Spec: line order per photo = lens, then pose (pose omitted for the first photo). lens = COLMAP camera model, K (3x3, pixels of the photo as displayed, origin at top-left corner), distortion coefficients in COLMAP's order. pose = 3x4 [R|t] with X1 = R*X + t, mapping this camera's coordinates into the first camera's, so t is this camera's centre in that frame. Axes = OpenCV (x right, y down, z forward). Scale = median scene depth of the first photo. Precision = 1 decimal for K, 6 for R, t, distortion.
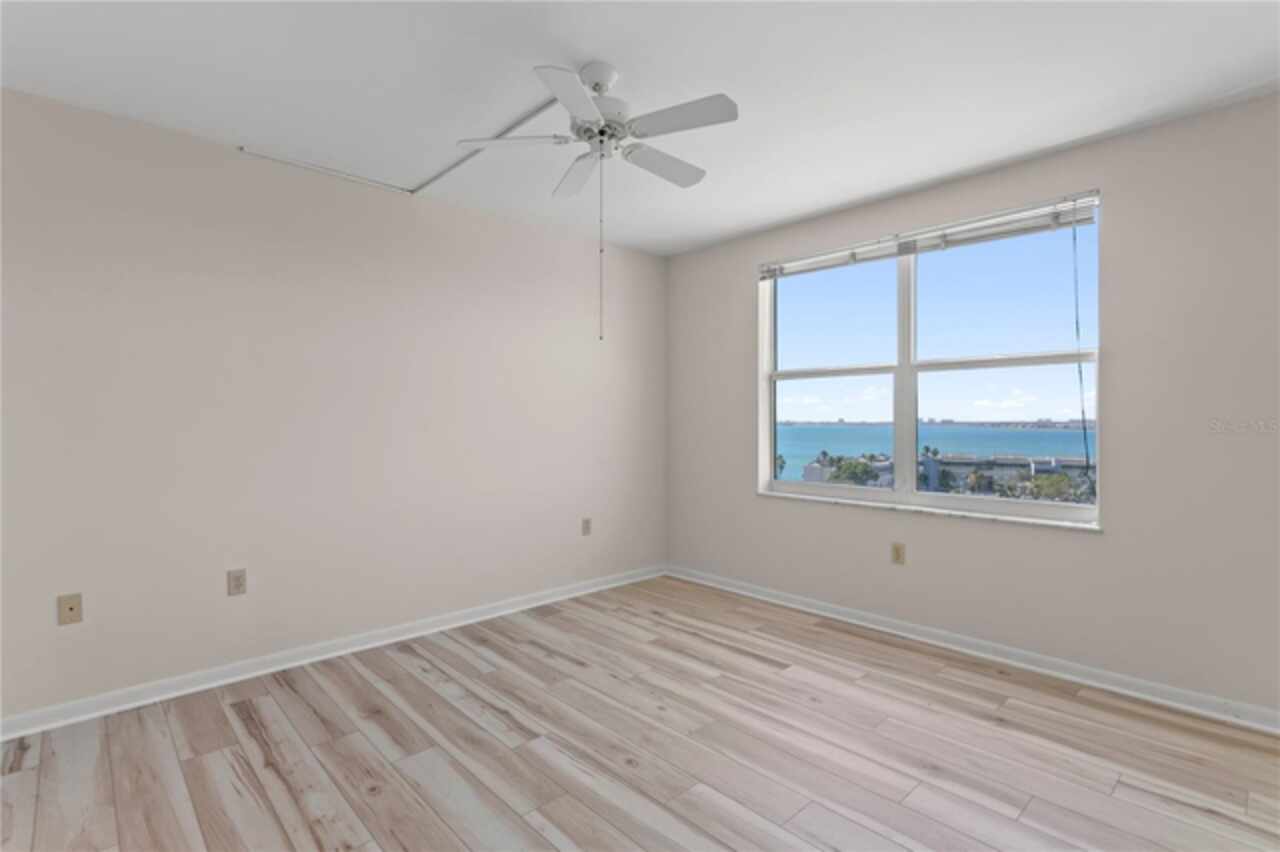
lens RADIAL K [[599.4, 0, 634.1], [0, 599.4, 421.7], [0, 0, 1]] dist [-0.002306, 0.000948]
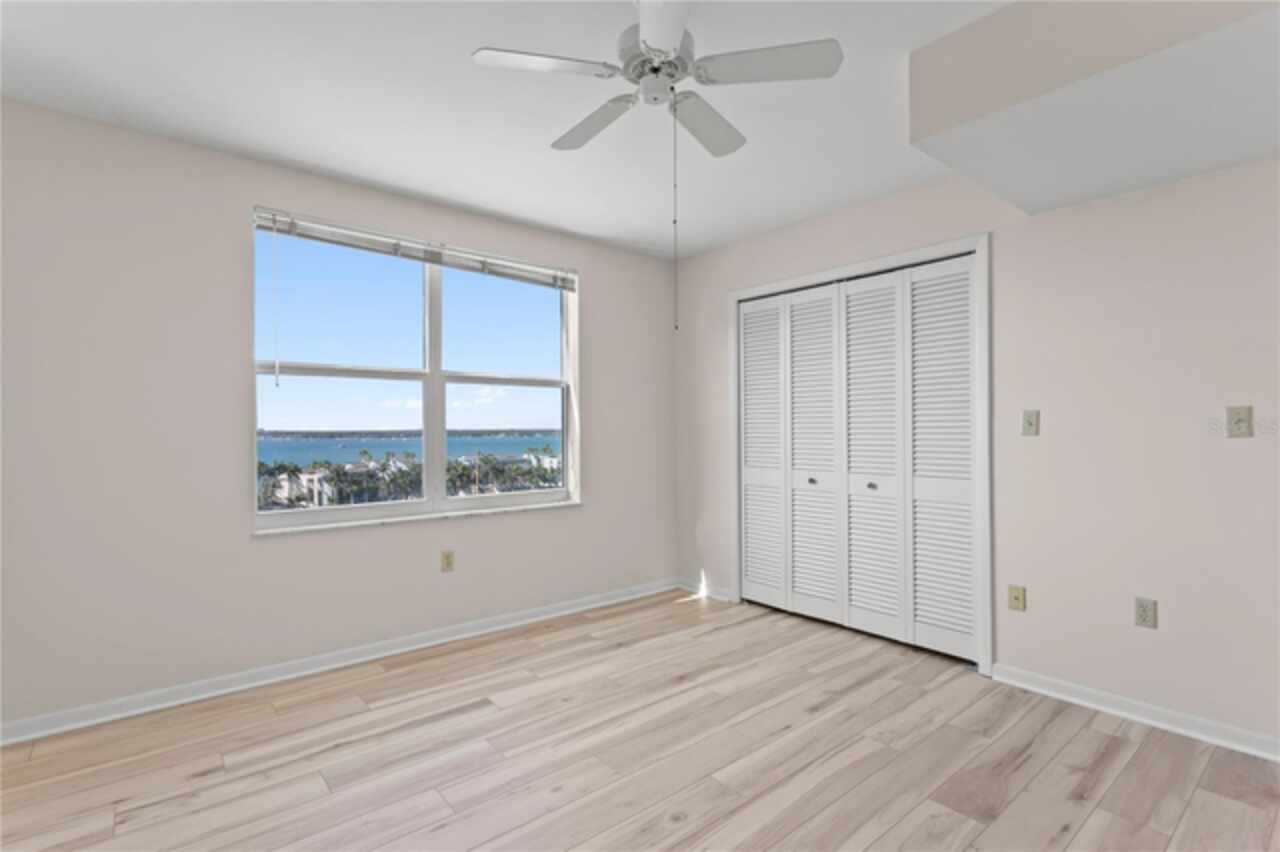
lens RADIAL K [[599.4, 0, 634.5], [0, 599.4, 428.6], [0, 0, 1]] dist [-0.002306, 0.000948]
pose [[0.064014, 0.001822, 0.997947, -0.593330], [0.005671, 0.999982, -0.002190, 0.001968], [-0.997933, 0.005800, 0.064002, 0.675281]]
